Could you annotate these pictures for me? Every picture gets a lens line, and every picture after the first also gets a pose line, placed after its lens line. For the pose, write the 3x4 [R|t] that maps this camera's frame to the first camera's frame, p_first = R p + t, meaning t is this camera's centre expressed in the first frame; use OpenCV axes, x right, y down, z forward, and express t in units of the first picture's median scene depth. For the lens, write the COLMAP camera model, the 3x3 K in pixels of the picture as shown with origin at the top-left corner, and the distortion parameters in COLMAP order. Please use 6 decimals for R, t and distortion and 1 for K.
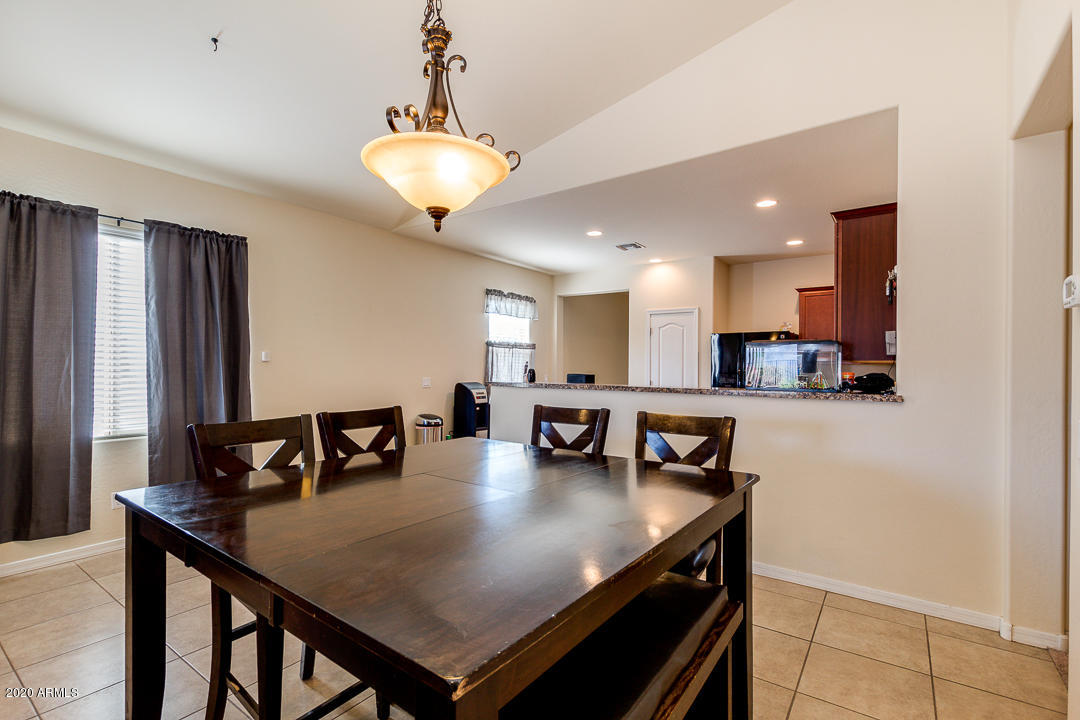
lens RADIAL K [[496.3, 0, 540.3], [0, 496.3, 367.4], [0, 0, 1]] dist [0.010573, -0.003833]
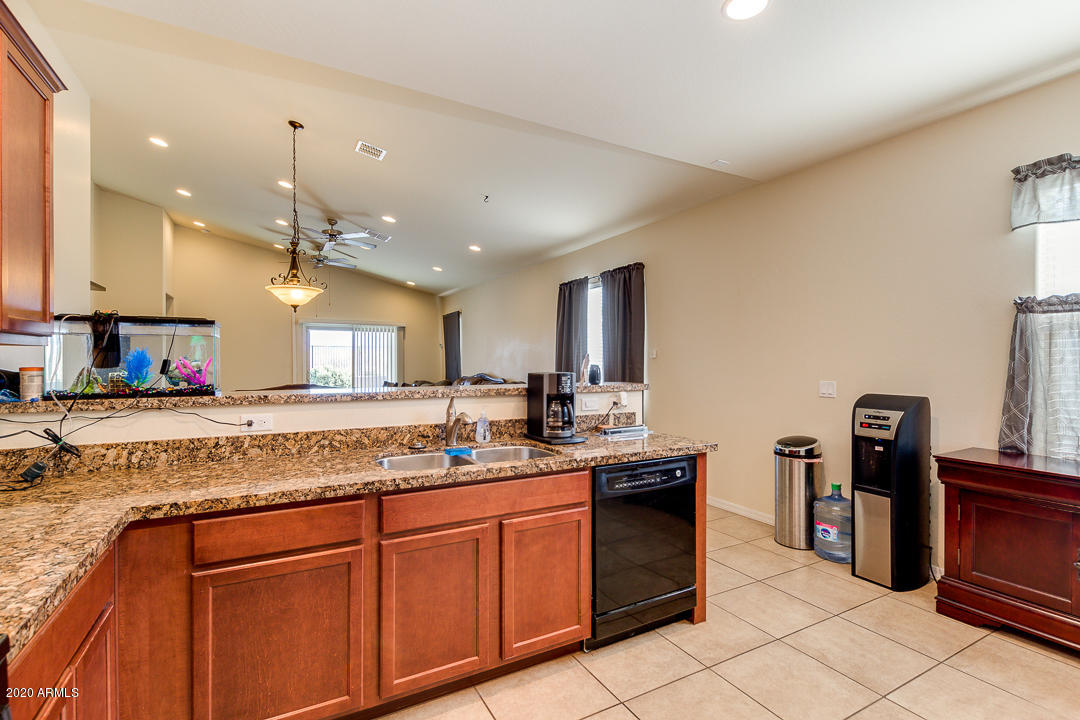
lens RADIAL K [[496.3, 0, 543.7], [0, 496.3, 356.0], [0, 0, 1]] dist [0.010573, -0.003833]
pose [[-0.422490, -0.015790, -0.906230, 0.514095], [-0.008402, 0.999874, -0.013505, 0.001352], [0.906329, 0.001909, -0.422569, 1.011958]]
